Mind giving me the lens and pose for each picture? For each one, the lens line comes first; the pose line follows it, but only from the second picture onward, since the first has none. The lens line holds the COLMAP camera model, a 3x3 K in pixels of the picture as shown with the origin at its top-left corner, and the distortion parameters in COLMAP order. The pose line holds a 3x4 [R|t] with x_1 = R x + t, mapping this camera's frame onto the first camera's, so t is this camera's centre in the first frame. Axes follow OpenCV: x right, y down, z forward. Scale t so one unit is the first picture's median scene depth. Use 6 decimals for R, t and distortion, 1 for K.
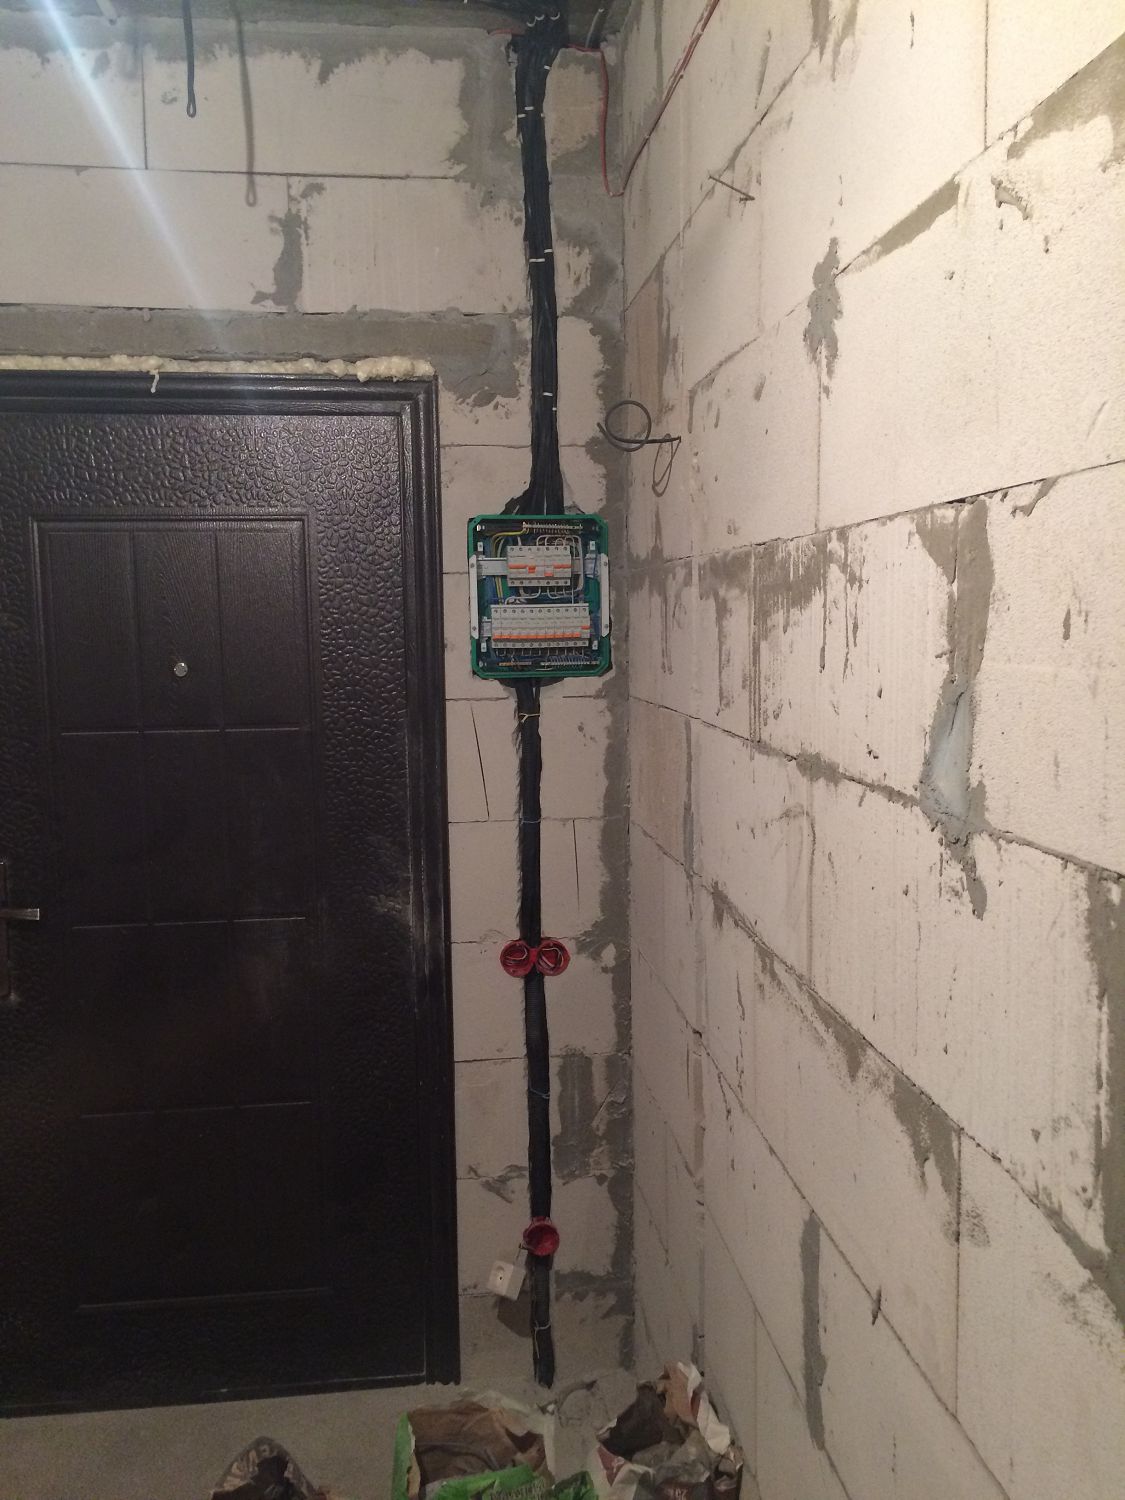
lens RADIAL K [[1274.9, 0, 563.0], [0, 1274.9, 746.0], [0, 0, 1]] dist [0.074761, -0.086479]
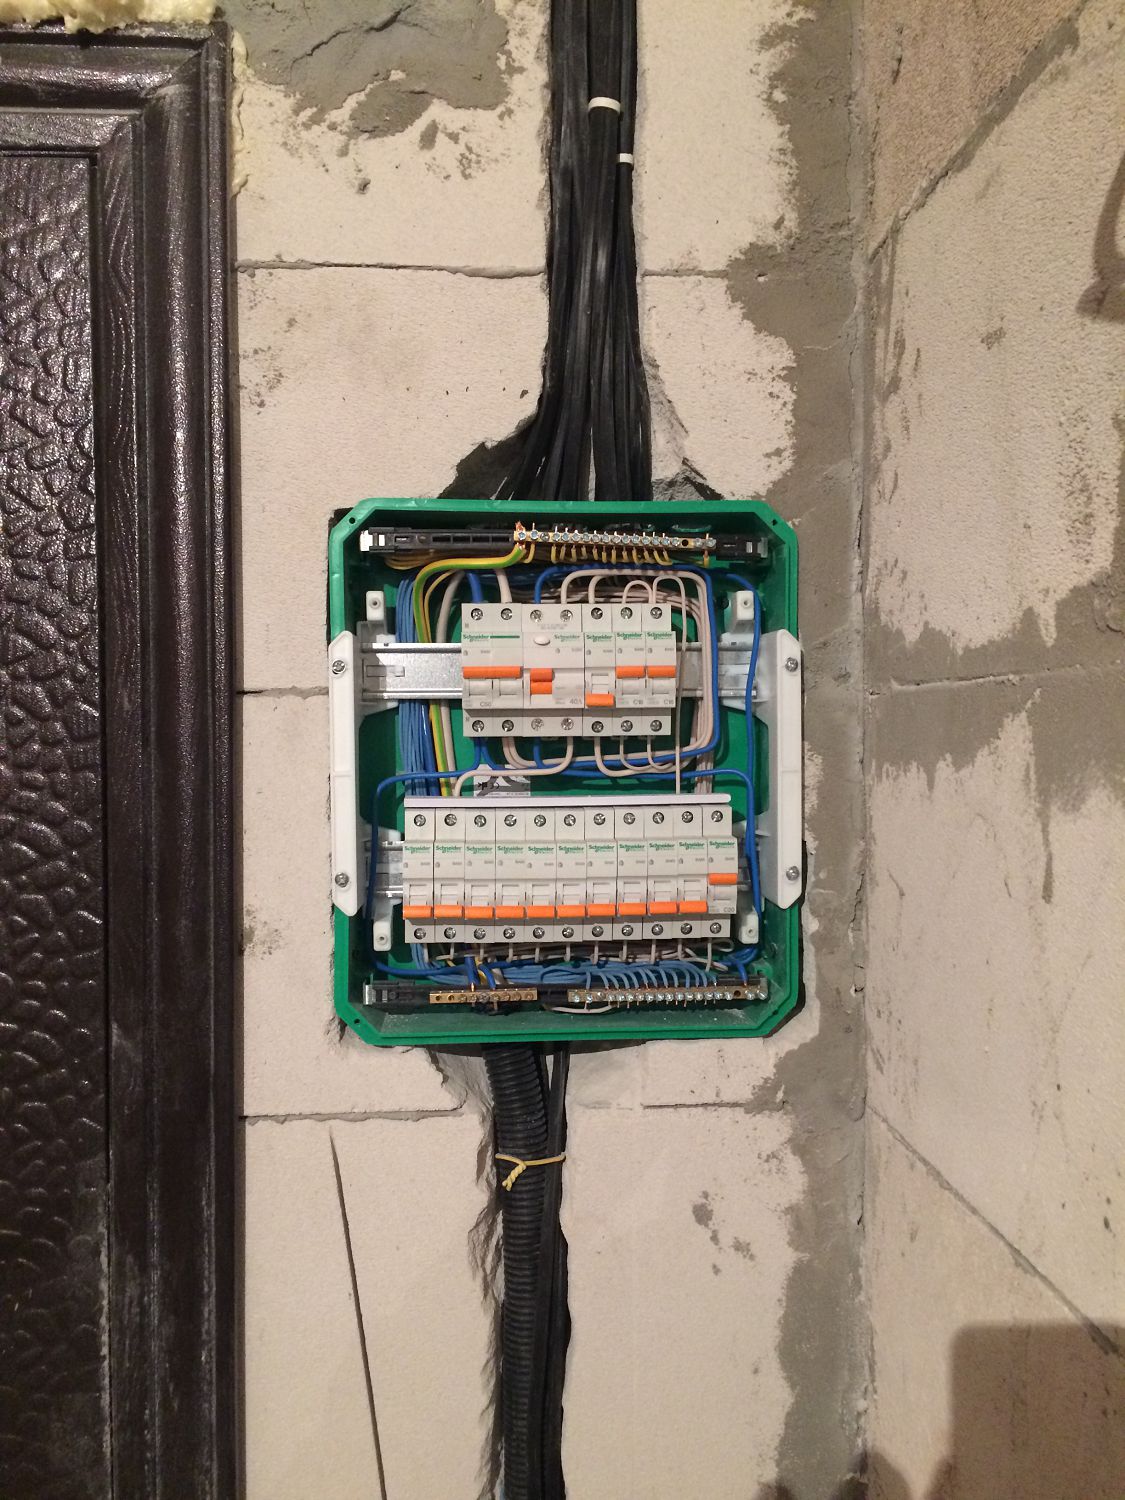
lens RADIAL K [[1274.9, 0, 558.5], [0, 1274.9, 752.4], [0, 0, 1]] dist [0.074761, -0.086479]
pose [[0.998667, 0.010554, -0.050530, -0.005562], [-0.014590, 0.996674, -0.080181, -0.097904], [0.049516, 0.080811, 0.995499, 0.704740]]
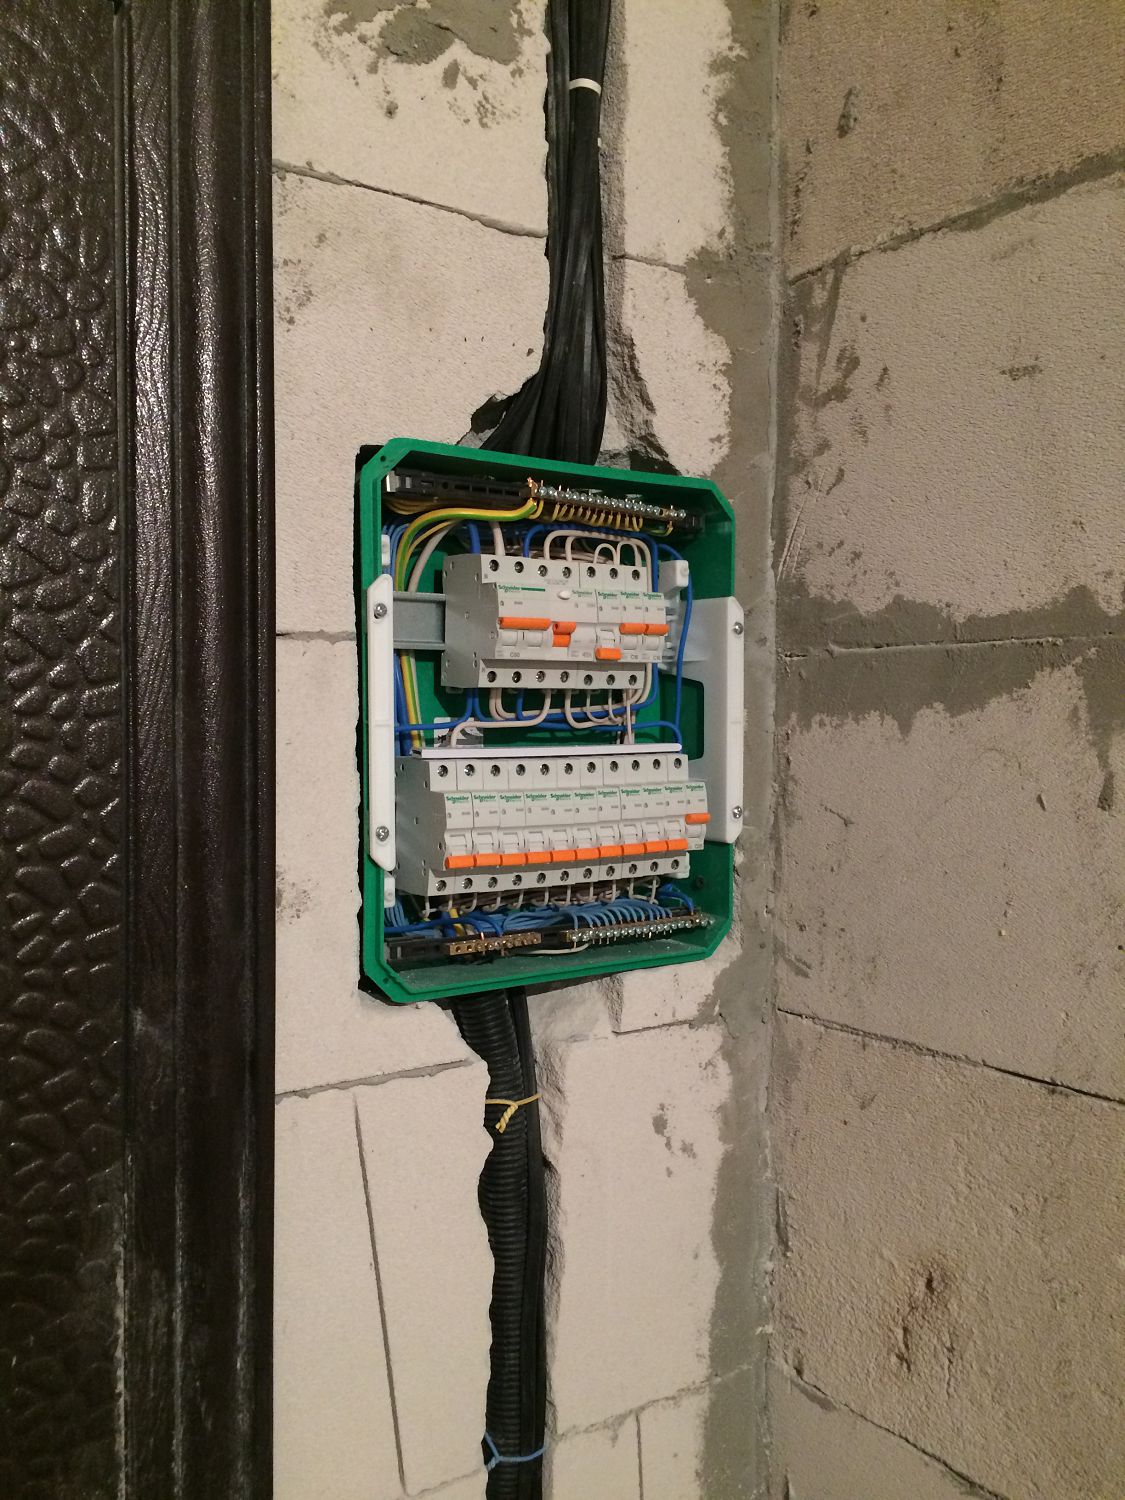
lens RADIAL K [[1274.9, 0, 558.6], [0, 1274.9, 750.8], [0, 0, 1]] dist [0.074761, -0.086479]
pose [[0.883745, 0.001509, 0.467967, -0.165943], [0.031997, 0.997460, -0.063643, -0.090618], [-0.466874, 0.071218, 0.881452, 0.728957]]
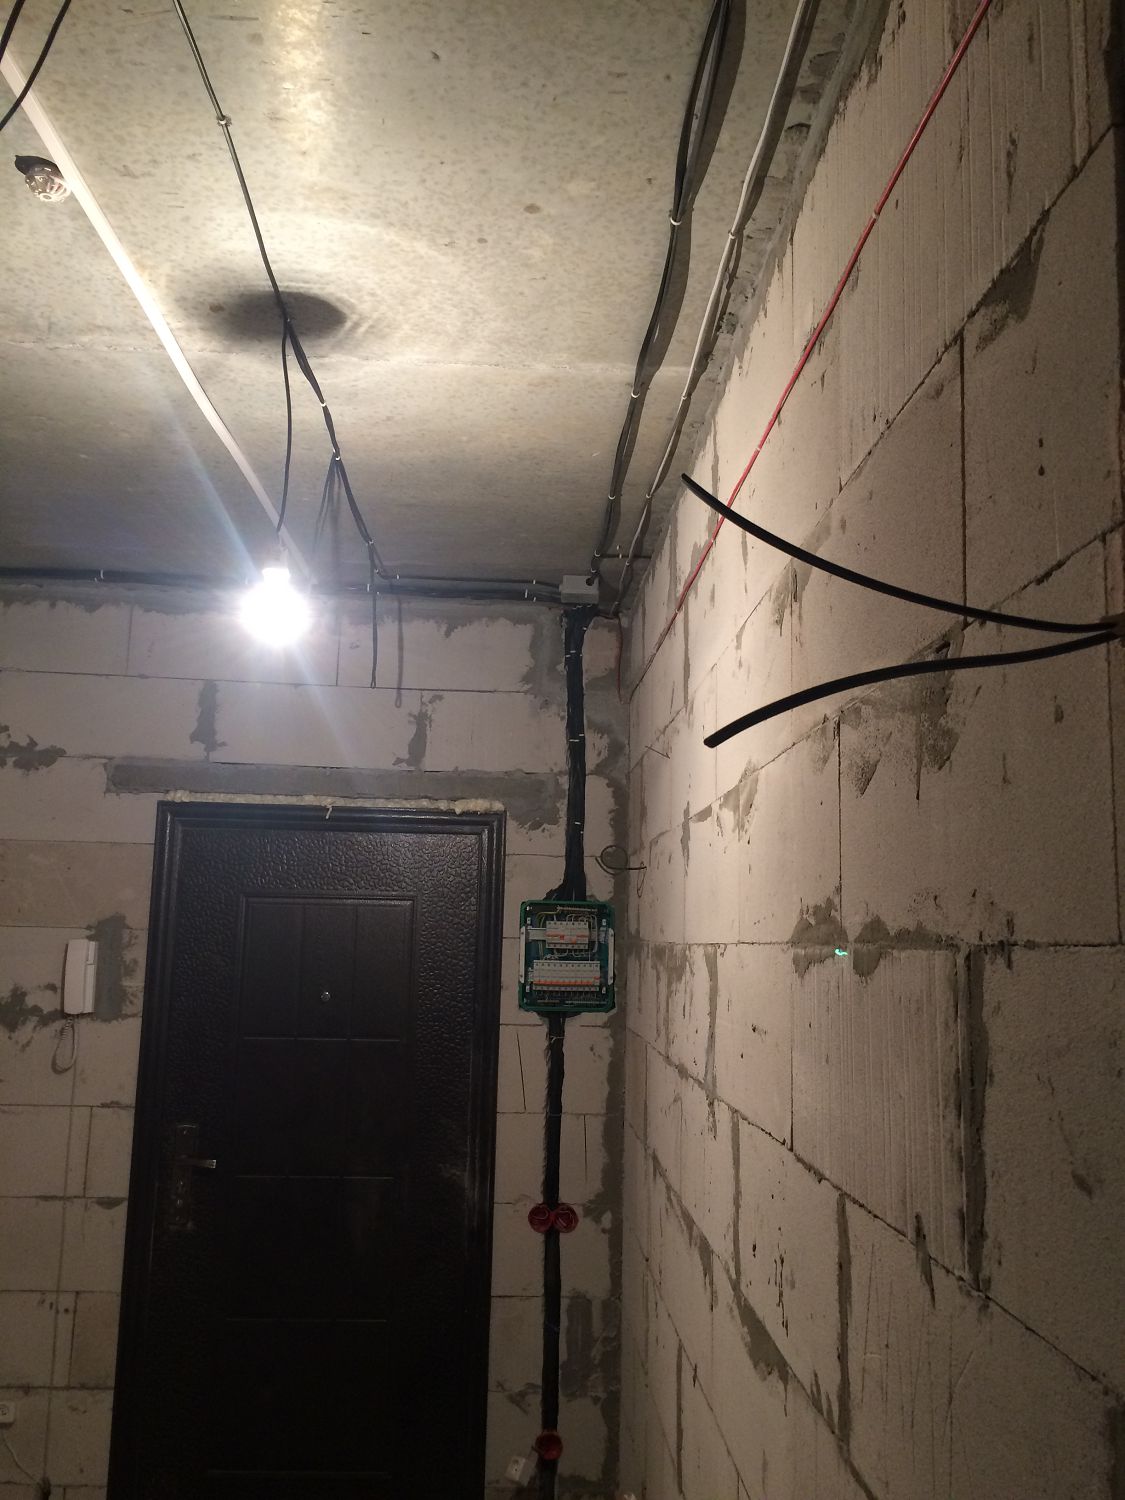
lens RADIAL K [[1274.9, 0, 566.7], [0, 1274.9, 751.7], [0, 0, 1]] dist [0.074761, -0.086479]
pose [[0.997023, 0.028620, -0.071602, 0.081206], [-0.045327, 0.968731, -0.243937, 0.015286], [0.062382, 0.246456, 0.967144, -0.493945]]
